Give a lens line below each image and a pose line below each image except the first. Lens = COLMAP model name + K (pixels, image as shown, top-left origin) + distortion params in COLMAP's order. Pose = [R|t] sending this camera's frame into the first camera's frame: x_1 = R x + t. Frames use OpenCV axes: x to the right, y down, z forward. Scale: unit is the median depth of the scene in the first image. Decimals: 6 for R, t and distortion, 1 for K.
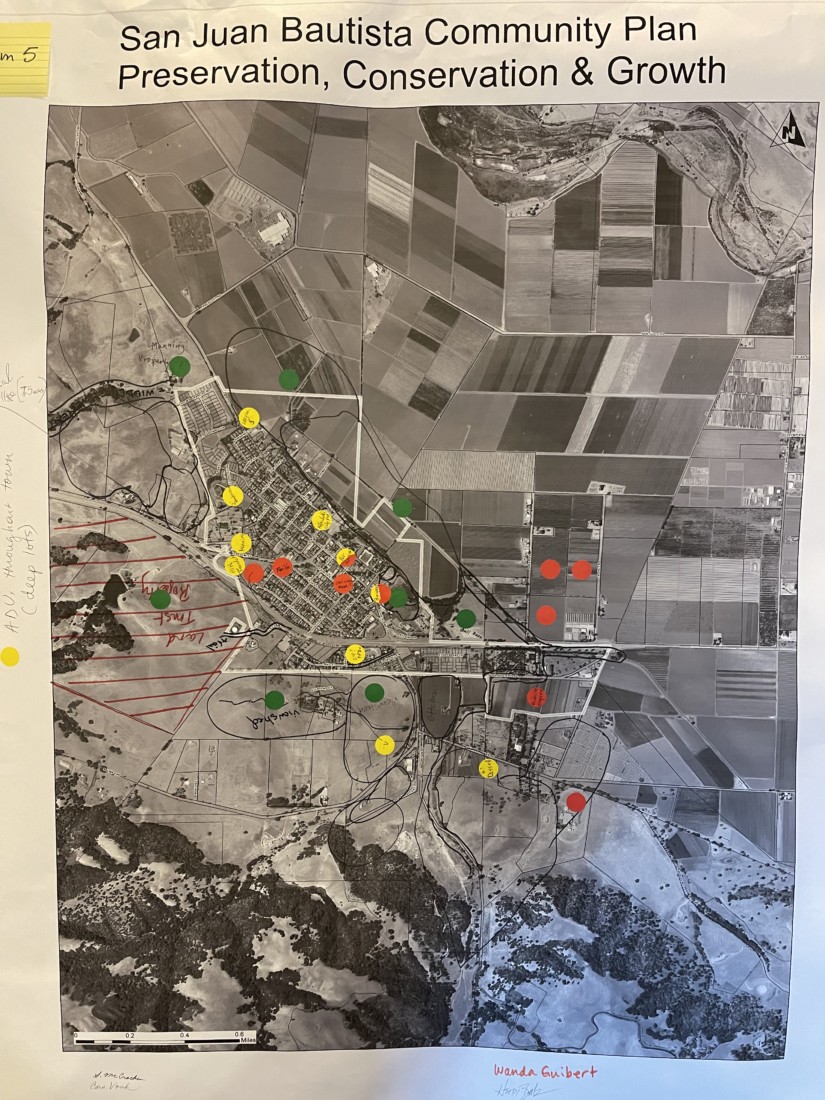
lens RADIAL K [[830.9, 0, 429.6], [0, 830.9, 506.5], [0, 0, 1]] dist [0.047243, -0.002998]
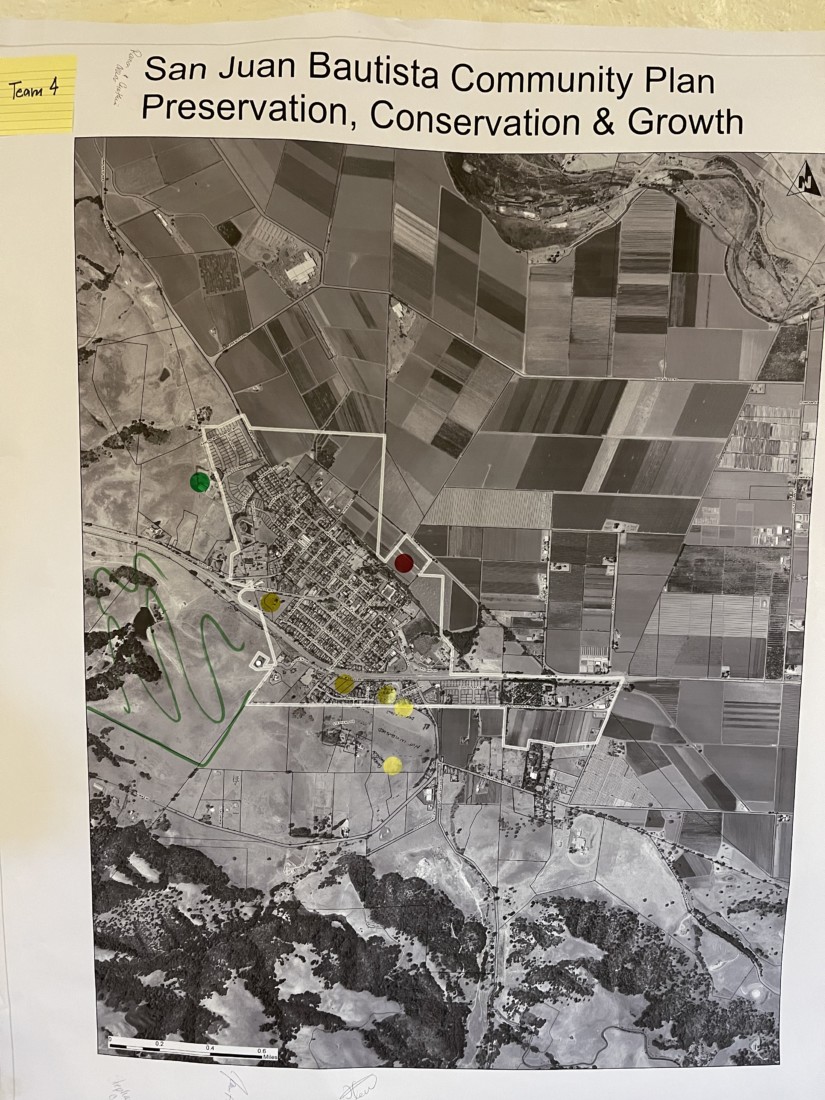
lens RADIAL K [[896.0, 0, 443.6], [0, 896.0, 547.4], [0, 0, 1]] dist [0.044968, 0.006661]
pose [[0.999865, 0.010145, -0.012894, 0.005317], [-0.010188, 0.999943, -0.003284, 0.009380], [0.012860, 0.003415, 0.999911, -0.109051]]
